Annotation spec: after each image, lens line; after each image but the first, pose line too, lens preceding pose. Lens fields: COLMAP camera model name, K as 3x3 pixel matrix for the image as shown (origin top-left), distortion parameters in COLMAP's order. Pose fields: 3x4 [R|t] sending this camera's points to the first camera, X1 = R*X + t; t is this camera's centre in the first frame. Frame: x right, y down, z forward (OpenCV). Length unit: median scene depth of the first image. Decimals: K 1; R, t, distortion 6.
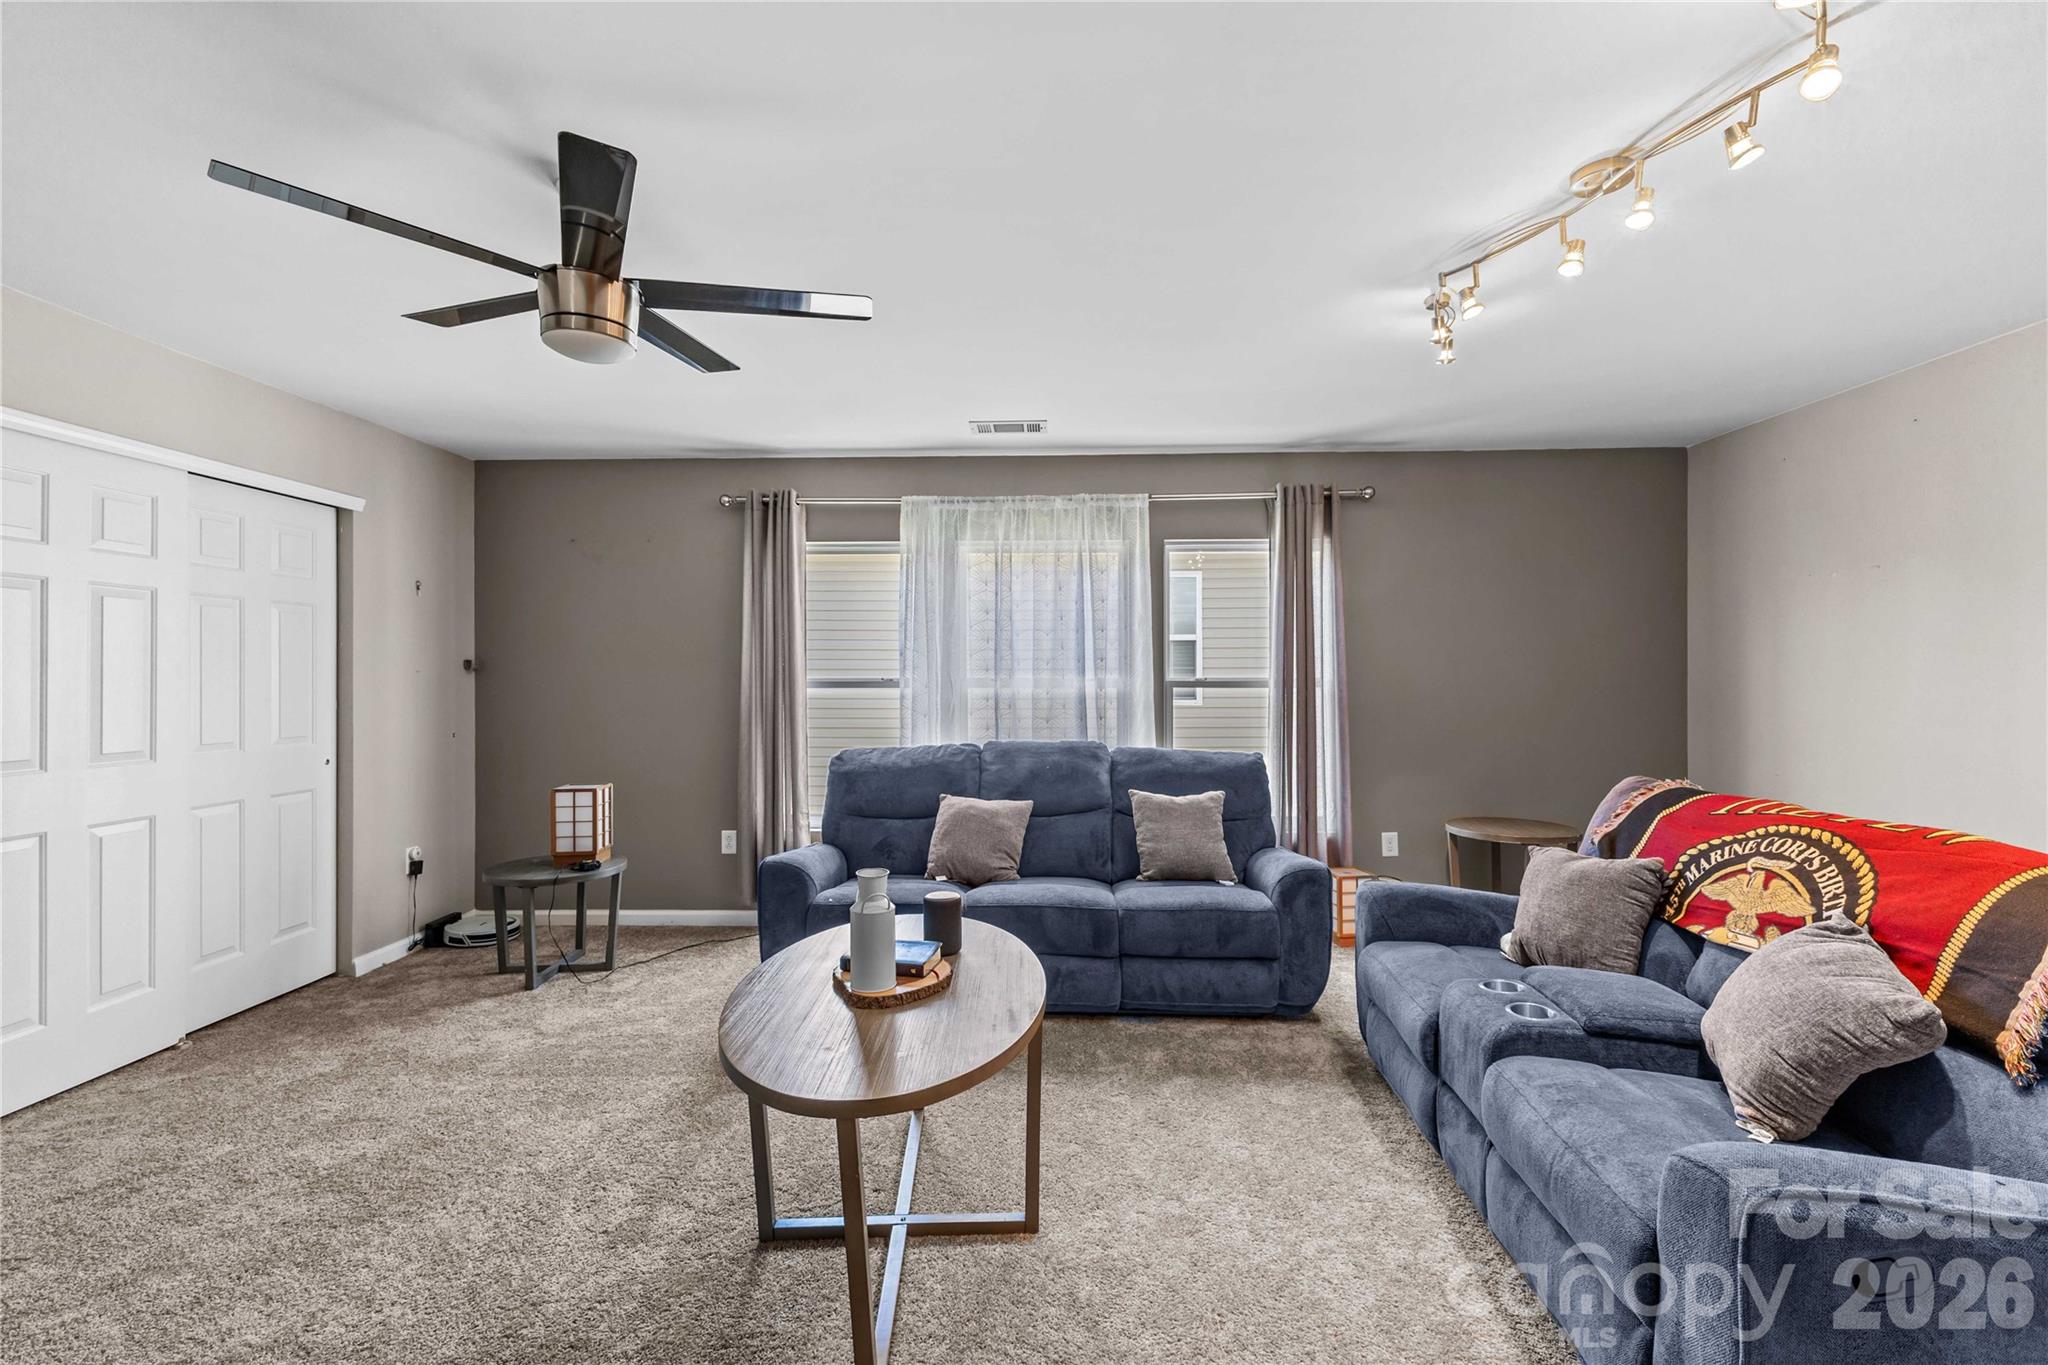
lens RADIAL K [[887.4, 0, 1014.8], [0, 887.4, 676.4], [0, 0, 1]] dist [0.012925, -0.000213]
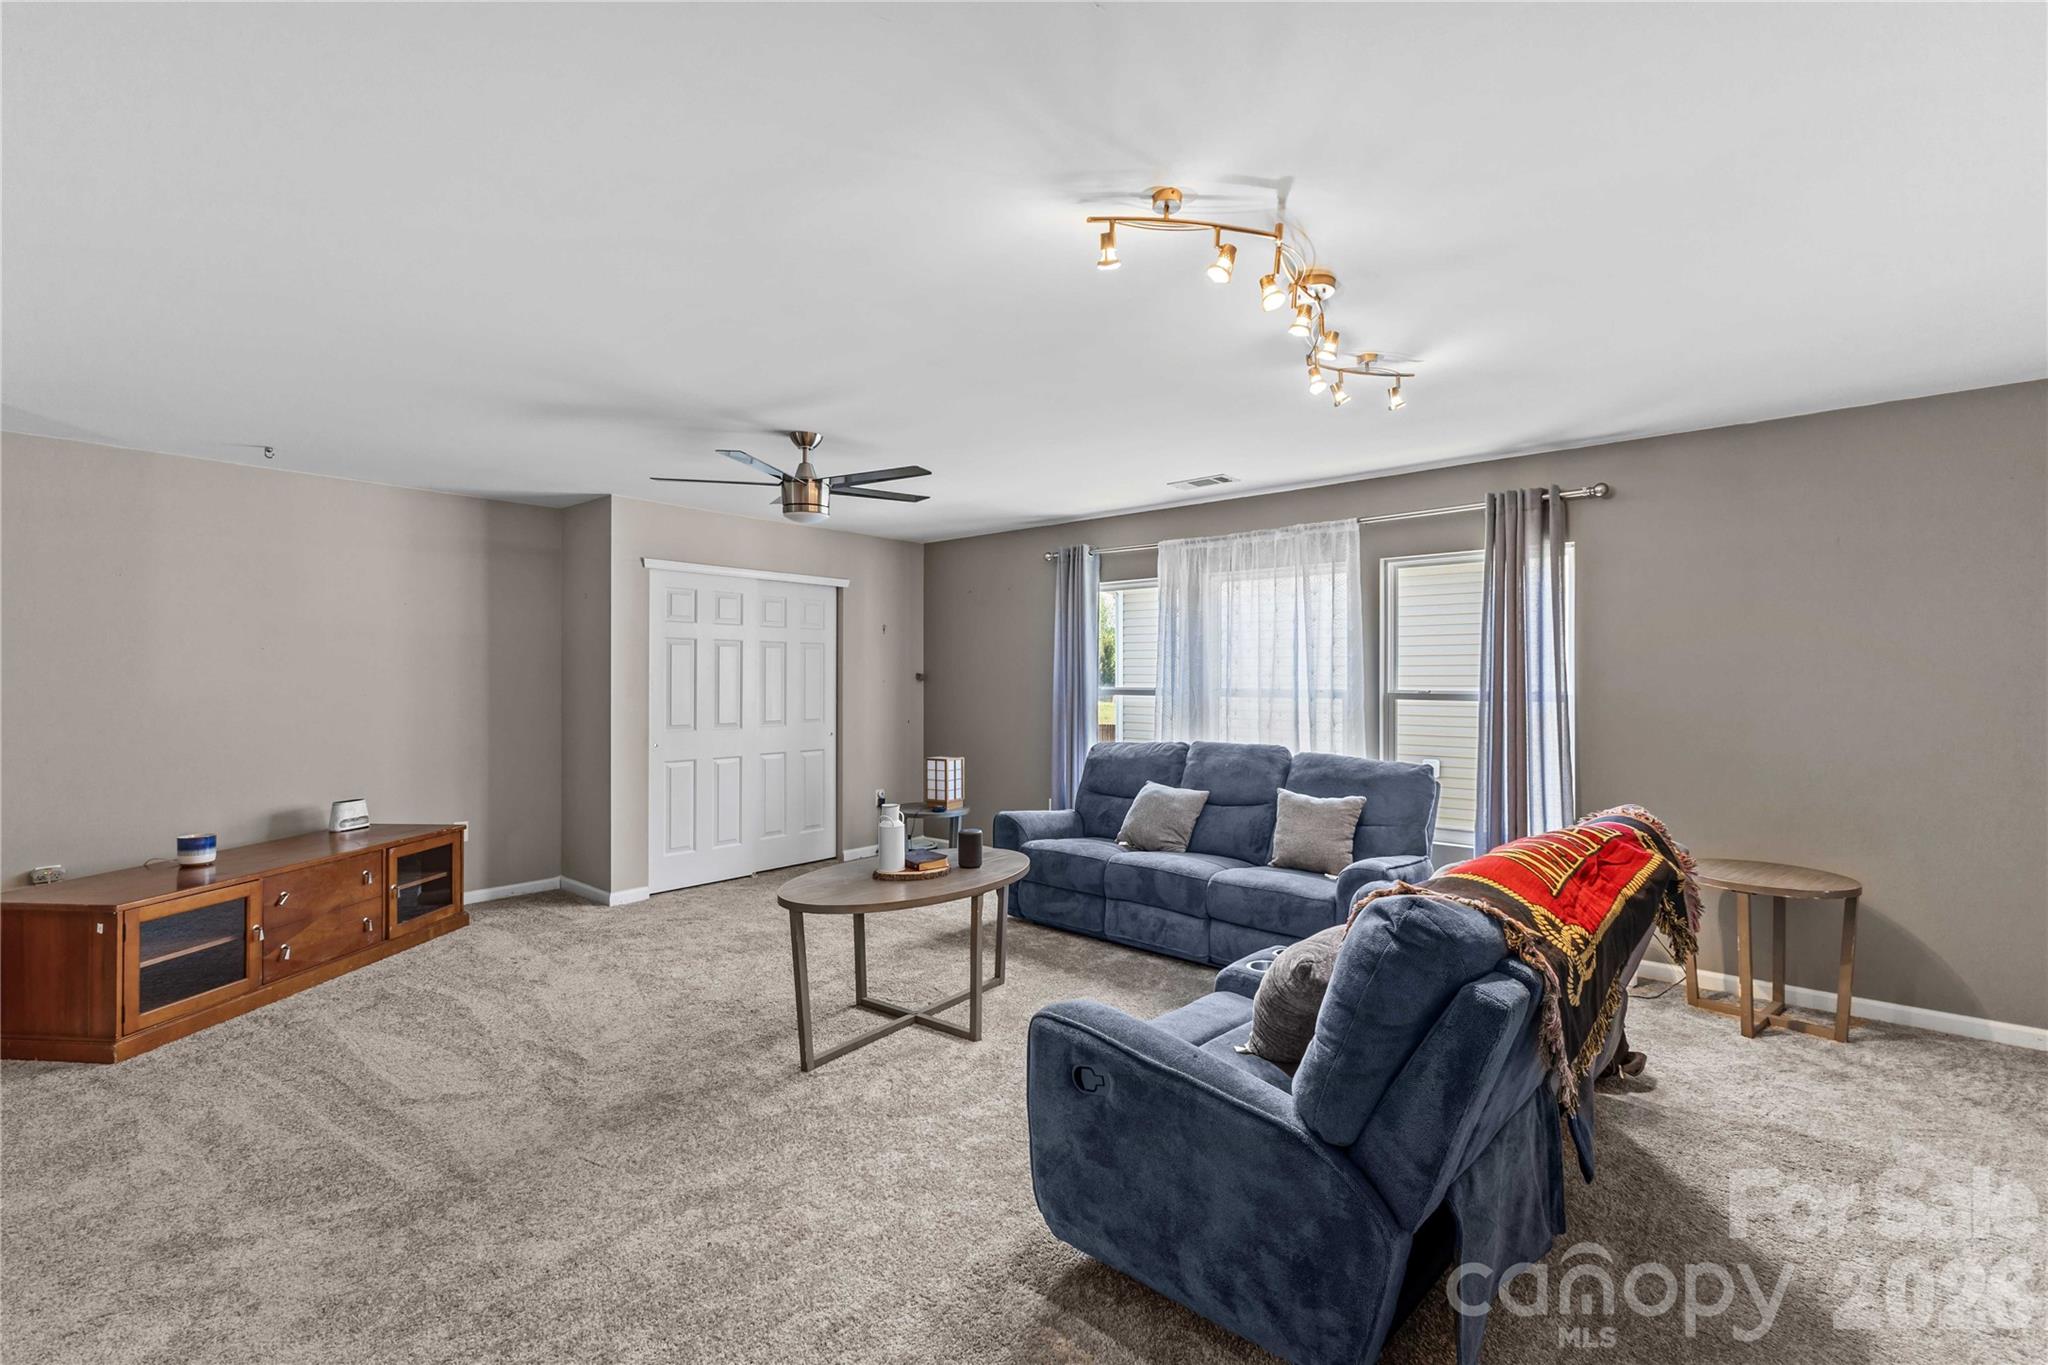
lens RADIAL K [[887.4, 0, 1014.8], [0, 887.4, 676.4], [0, 0, 1]] dist [0.012925, -0.000213]
pose [[0.776958, 0.001233, -0.629552, 0.553387], [-0.000309, 0.999999, 0.001576, -0.017773], [0.629553, -0.001030, 0.776957, -0.101017]]
